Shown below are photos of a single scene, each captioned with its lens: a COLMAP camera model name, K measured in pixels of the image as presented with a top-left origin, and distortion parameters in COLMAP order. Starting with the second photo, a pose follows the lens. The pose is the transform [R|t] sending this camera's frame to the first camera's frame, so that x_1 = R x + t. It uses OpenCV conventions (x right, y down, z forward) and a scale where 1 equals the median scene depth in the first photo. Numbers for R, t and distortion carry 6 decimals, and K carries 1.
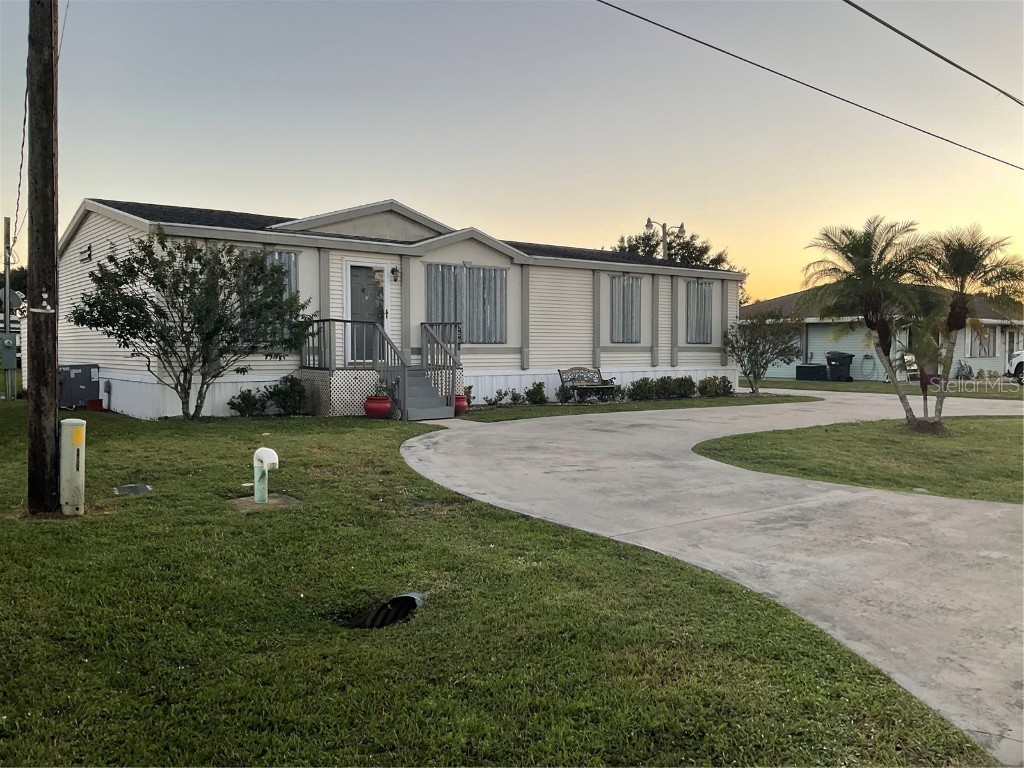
lens RADIAL K [[834.2, 0, 514.5], [0, 834.2, 381.9], [0, 0, 1]] dist [0.098664, -0.196348]
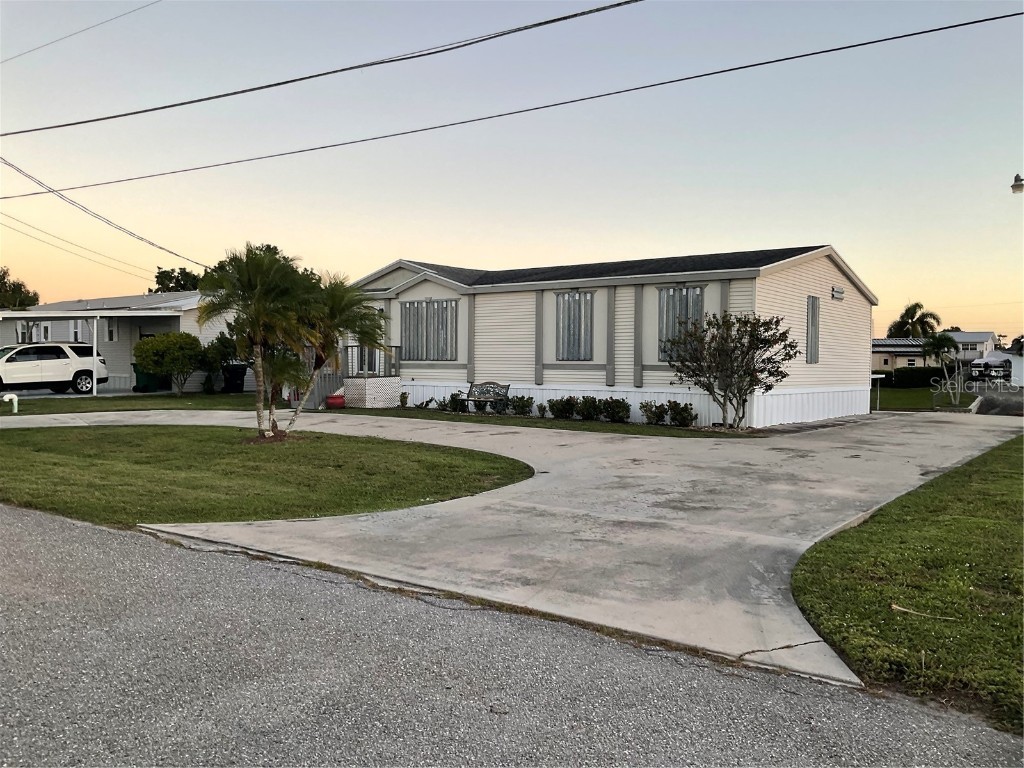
lens RADIAL K [[834.2, 0, 514.5], [0, 834.2, 381.9], [0, 0, 1]] dist [0.098664, -0.196348]
pose [[0.222668, 0.027696, -0.974501, 1.102829], [-0.044405, 0.998847, 0.018242, -0.037797], [0.973882, 0.039211, 0.223642, 0.754287]]
